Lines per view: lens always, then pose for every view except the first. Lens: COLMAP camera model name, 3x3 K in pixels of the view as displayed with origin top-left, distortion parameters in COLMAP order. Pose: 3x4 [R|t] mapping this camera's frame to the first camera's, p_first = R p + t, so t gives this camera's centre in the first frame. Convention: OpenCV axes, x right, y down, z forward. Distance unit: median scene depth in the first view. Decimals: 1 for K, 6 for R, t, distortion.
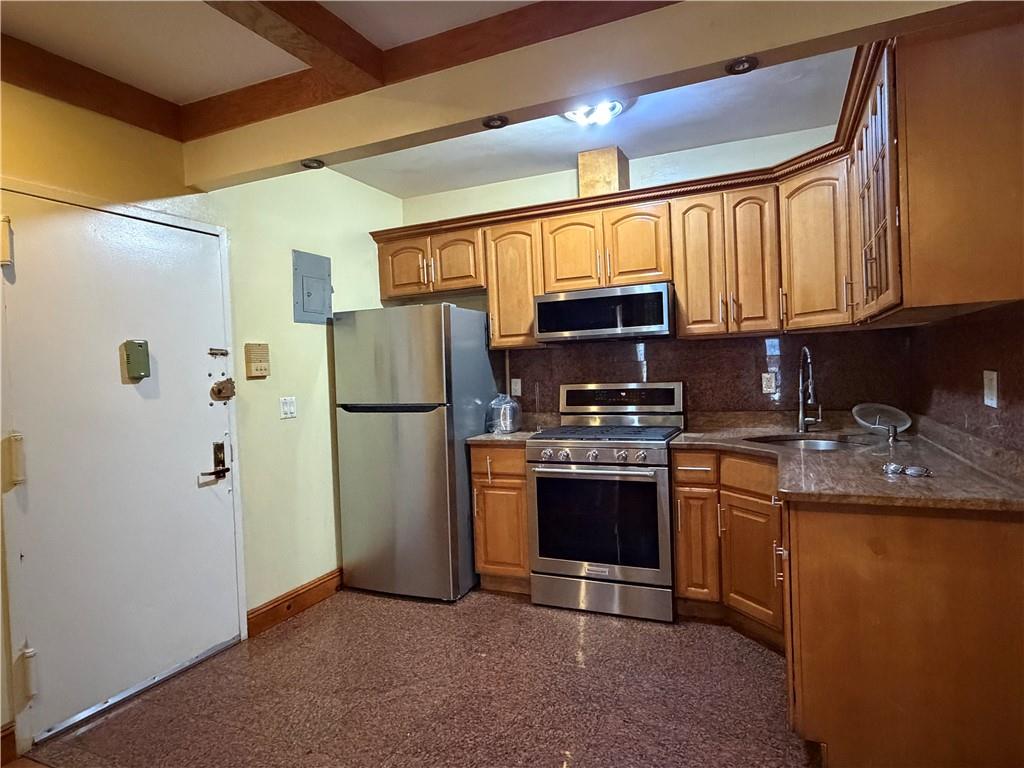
lens RADIAL K [[606.3, 0, 508.1], [0, 606.3, 387.9], [0, 0, 1]] dist [0.000376, 0.003341]
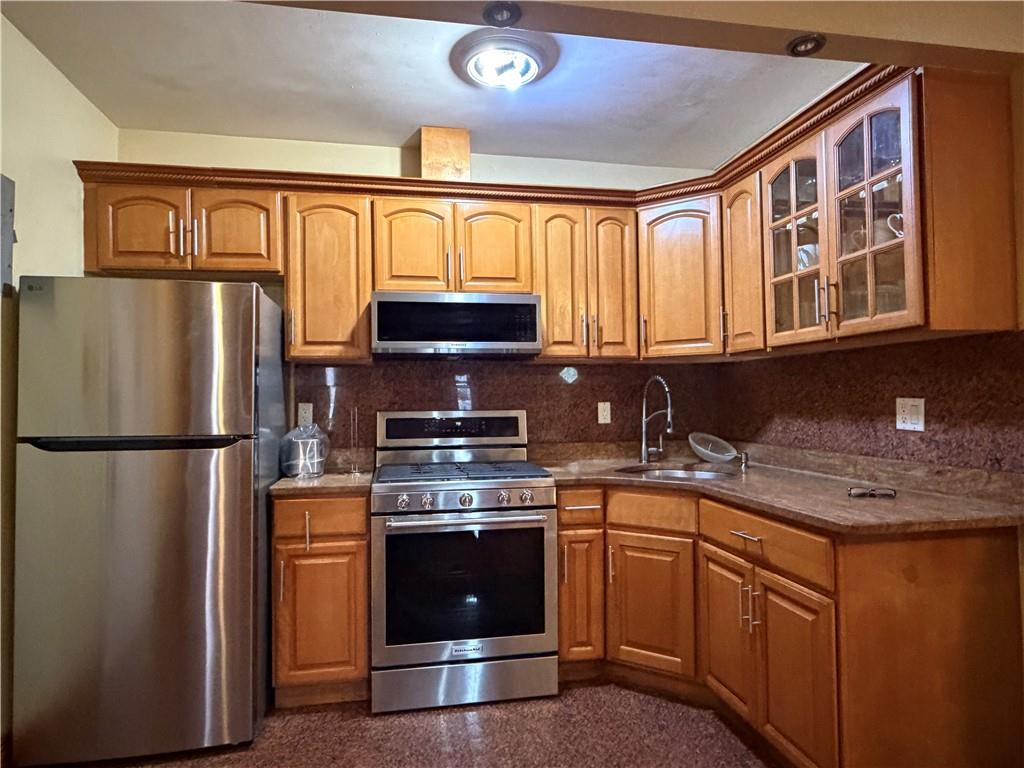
lens RADIAL K [[606.3, 0, 508.1], [0, 606.3, 387.9], [0, 0, 1]] dist [0.000376, 0.003341]
pose [[0.820106, 0.041952, 0.570671, -0.255014], [-0.004900, 0.997787, -0.066309, 0.017886], [-0.572190, 0.051584, 0.818497, 0.302300]]
